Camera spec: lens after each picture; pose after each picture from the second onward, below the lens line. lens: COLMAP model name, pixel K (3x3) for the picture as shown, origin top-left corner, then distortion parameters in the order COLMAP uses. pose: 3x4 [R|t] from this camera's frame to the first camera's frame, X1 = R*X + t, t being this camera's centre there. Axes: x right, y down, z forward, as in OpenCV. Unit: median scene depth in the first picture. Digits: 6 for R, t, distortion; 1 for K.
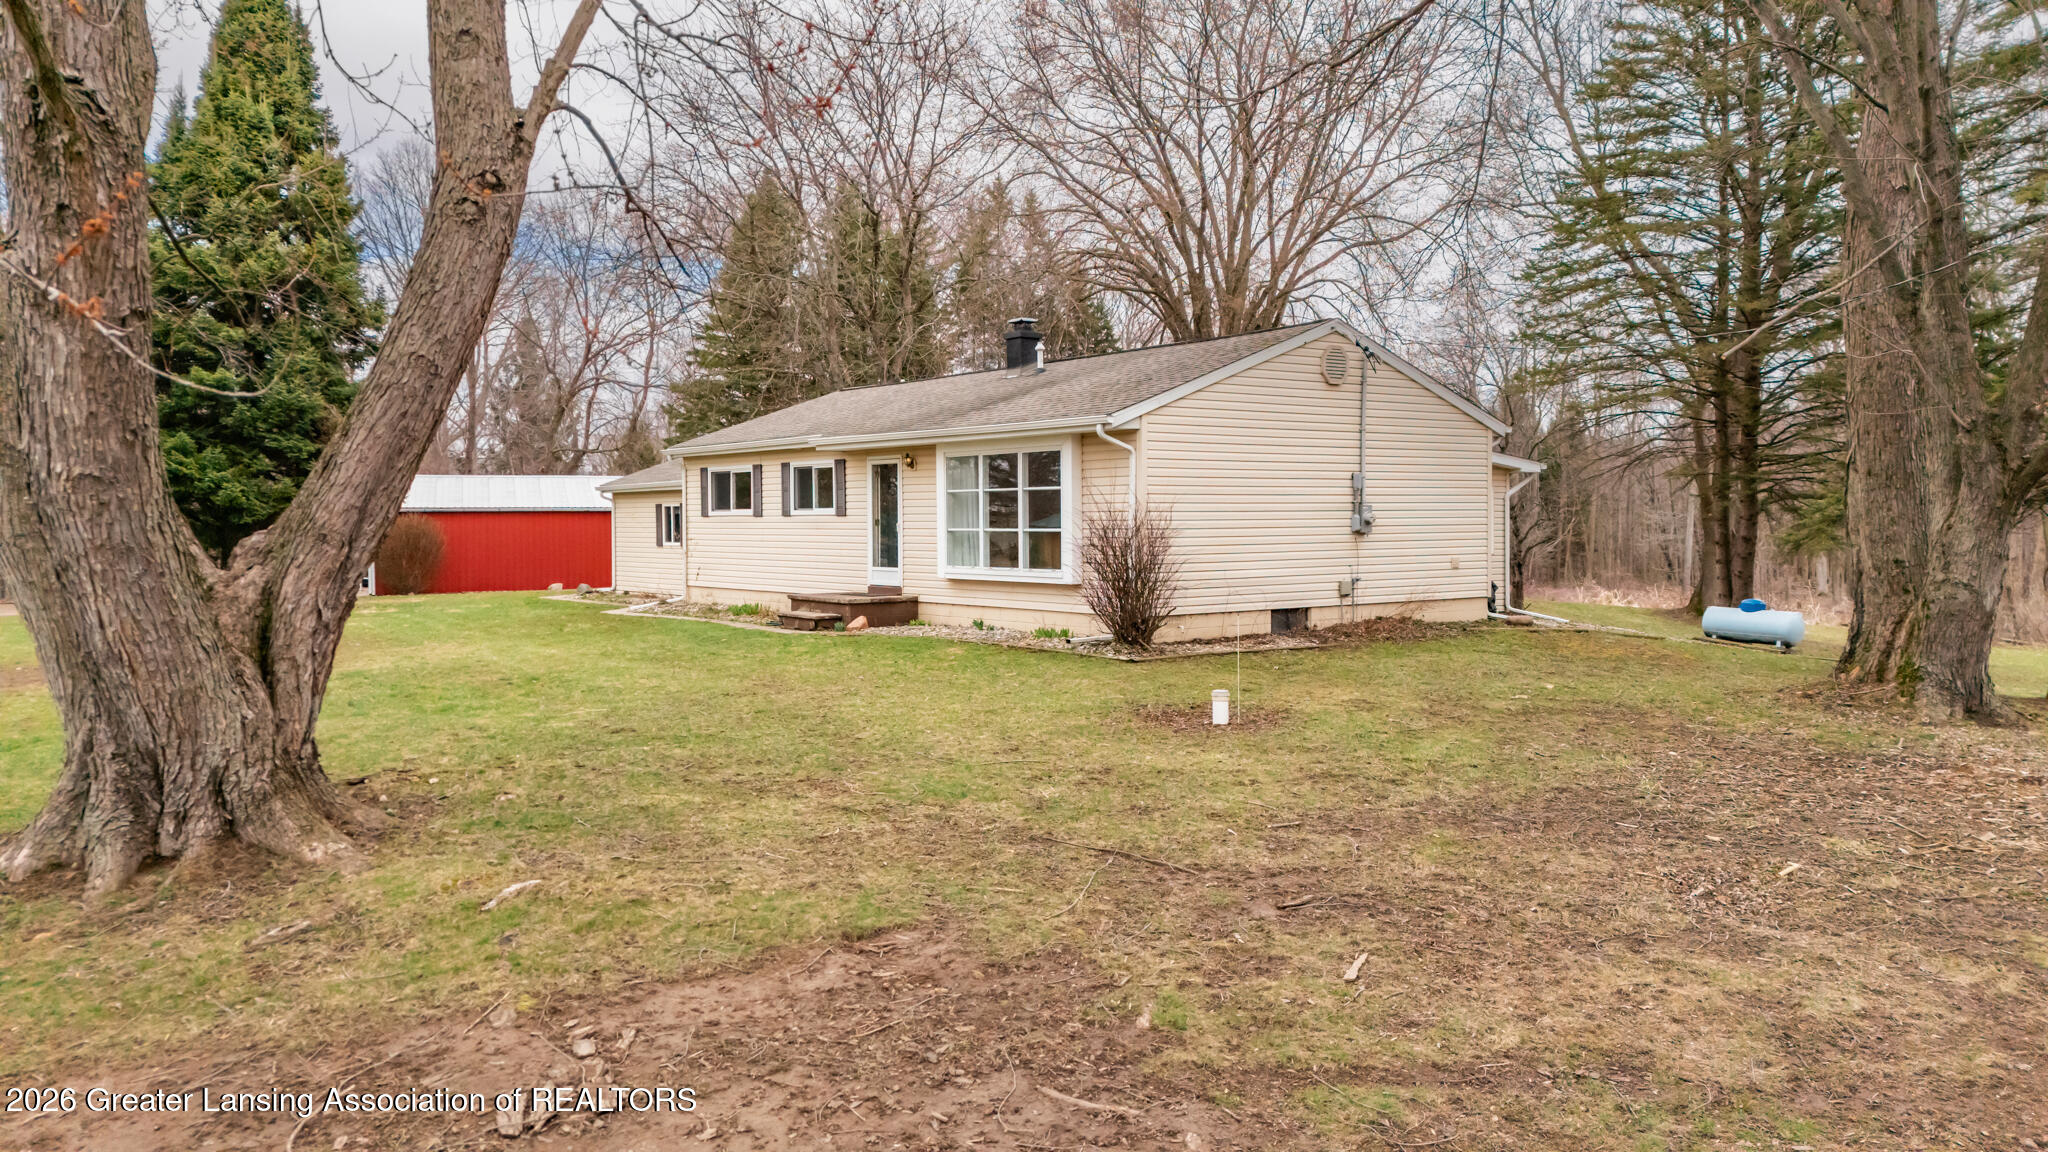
lens RADIAL K [[1477.8, 0, 1023.6], [0, 1477.8, 576.7], [0, 0, 1]] dist [0.030579, -0.009908]
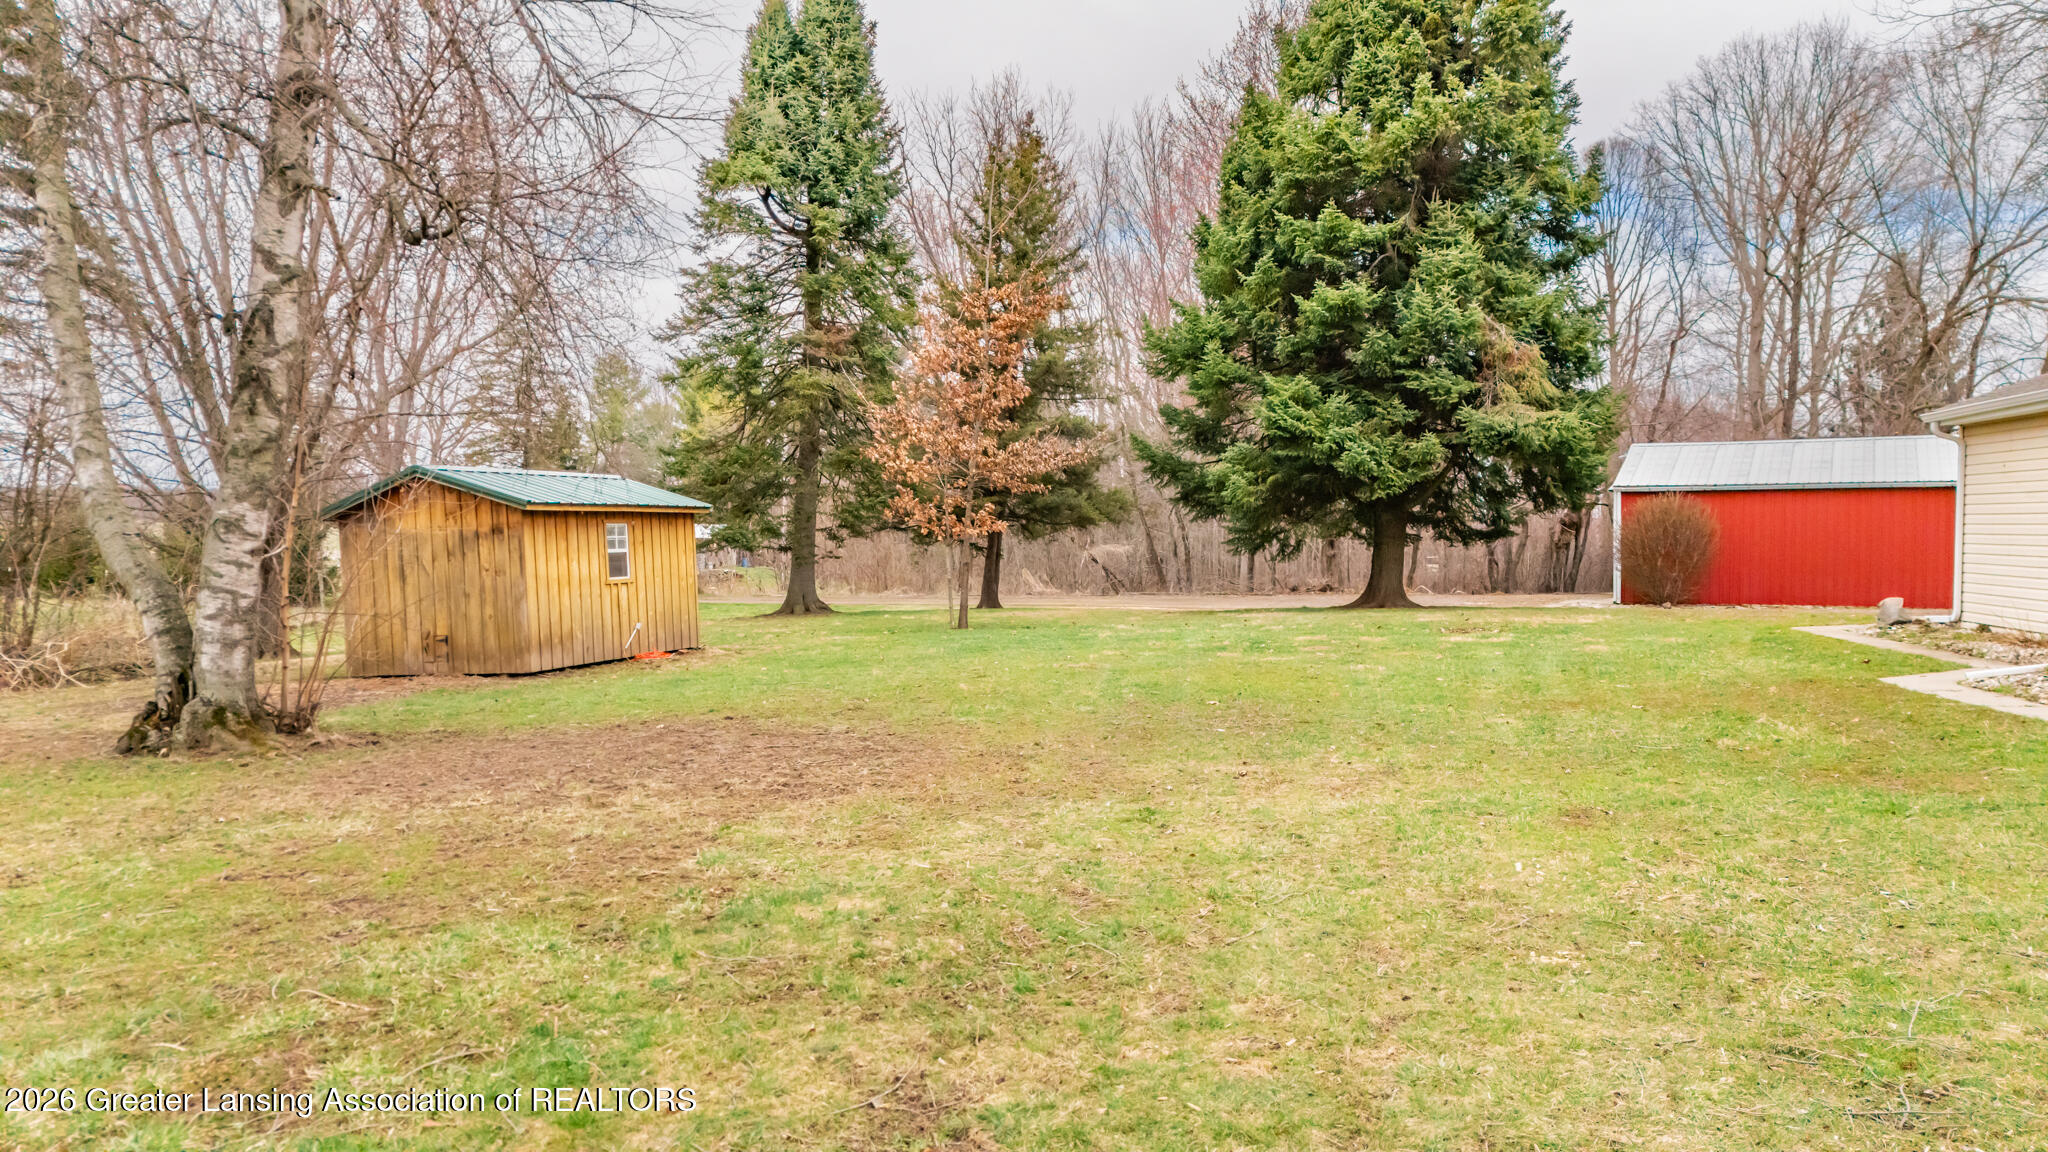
lens RADIAL K [[1477.8, 0, 1024.7], [0, 1477.8, 578.1], [0, 0, 1]] dist [0.030579, -0.009908]
pose [[0.649676, 0.030318, -0.759606, -0.081093], [-0.030256, 0.999444, 0.014013, -0.002595], [0.759609, 0.013879, 0.650232, 0.359047]]
